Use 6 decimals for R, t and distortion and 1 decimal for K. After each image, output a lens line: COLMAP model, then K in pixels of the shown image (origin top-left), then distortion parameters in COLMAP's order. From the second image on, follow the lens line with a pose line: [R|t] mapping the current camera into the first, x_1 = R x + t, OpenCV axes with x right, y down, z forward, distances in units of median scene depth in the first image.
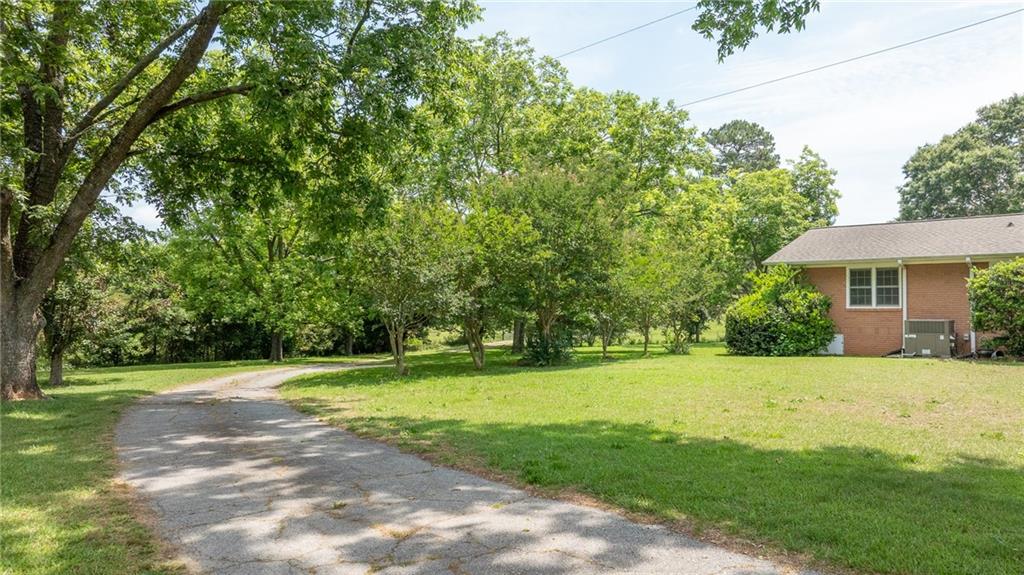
lens RADIAL K [[730.4, 0, 512.4], [0, 730.4, 290.4], [0, 0, 1]] dist [0.006078, -0.004878]
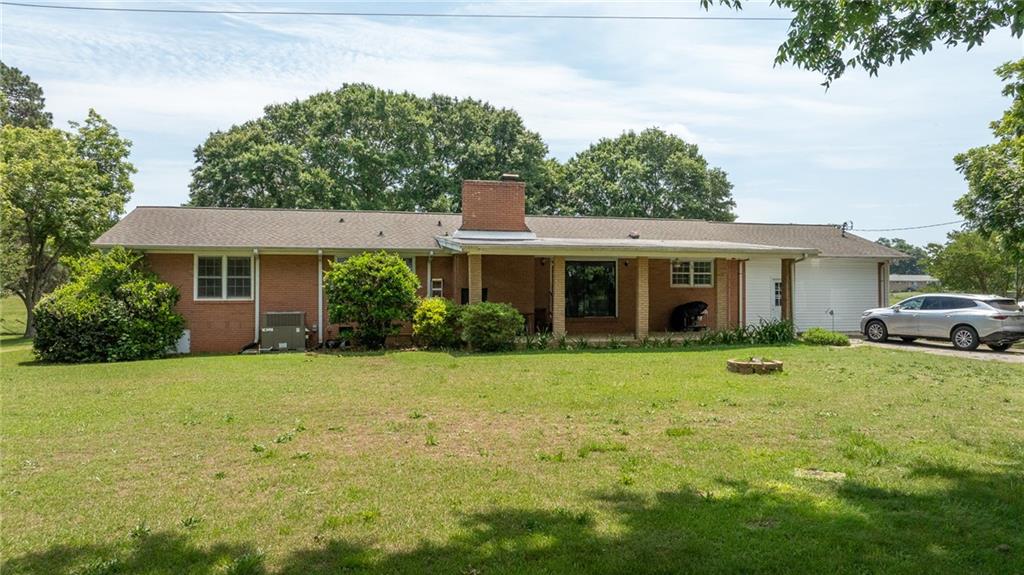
lens RADIAL K [[730.4, 0, 513.1], [0, 730.4, 288.1], [0, 0, 1]] dist [0.006078, -0.004878]
pose [[0.578701, 0.000462, 0.815540, -0.043299], [-0.019132, 0.999732, 0.013009, -0.009612], [-0.815315, -0.023131, 0.578555, 0.170631]]
